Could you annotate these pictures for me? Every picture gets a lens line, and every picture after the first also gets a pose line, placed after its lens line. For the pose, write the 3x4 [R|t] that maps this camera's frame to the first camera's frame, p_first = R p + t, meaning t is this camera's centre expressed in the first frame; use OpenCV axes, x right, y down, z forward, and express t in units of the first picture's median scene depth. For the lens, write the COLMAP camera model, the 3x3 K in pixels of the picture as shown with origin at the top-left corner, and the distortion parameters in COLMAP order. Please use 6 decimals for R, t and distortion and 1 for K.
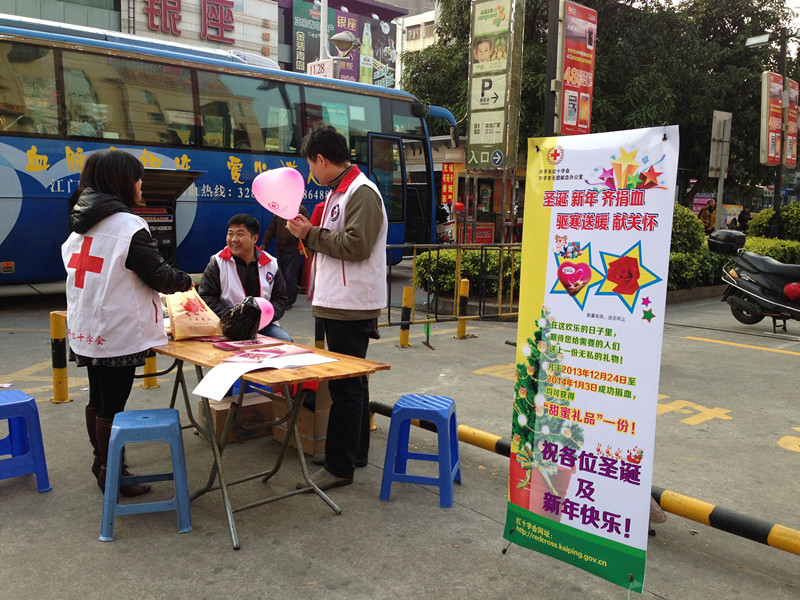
lens RADIAL K [[767.3, 0, 400.0], [0, 767.3, 300.9], [0, 0, 1]] dist [0.009795, 0.000000]
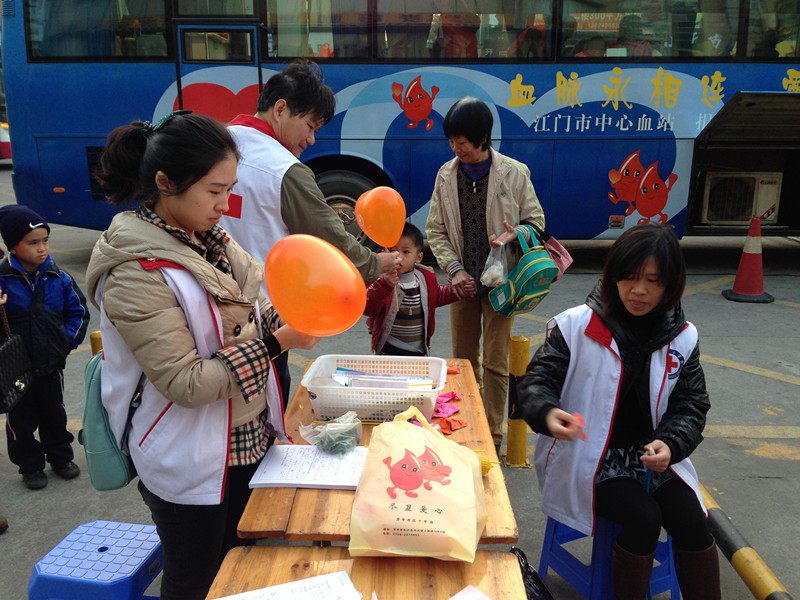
lens RADIAL K [[767.3, 0, 400.0], [0, 767.3, 300.3], [0, 0, 1]] dist [0.009795, 0.000000]
pose [[0.743923, 0.124593, -0.656548, -0.010080], [-0.061019, 0.991026, 0.118927, -0.053714], [0.665473, -0.048410, 0.744850, 0.299770]]
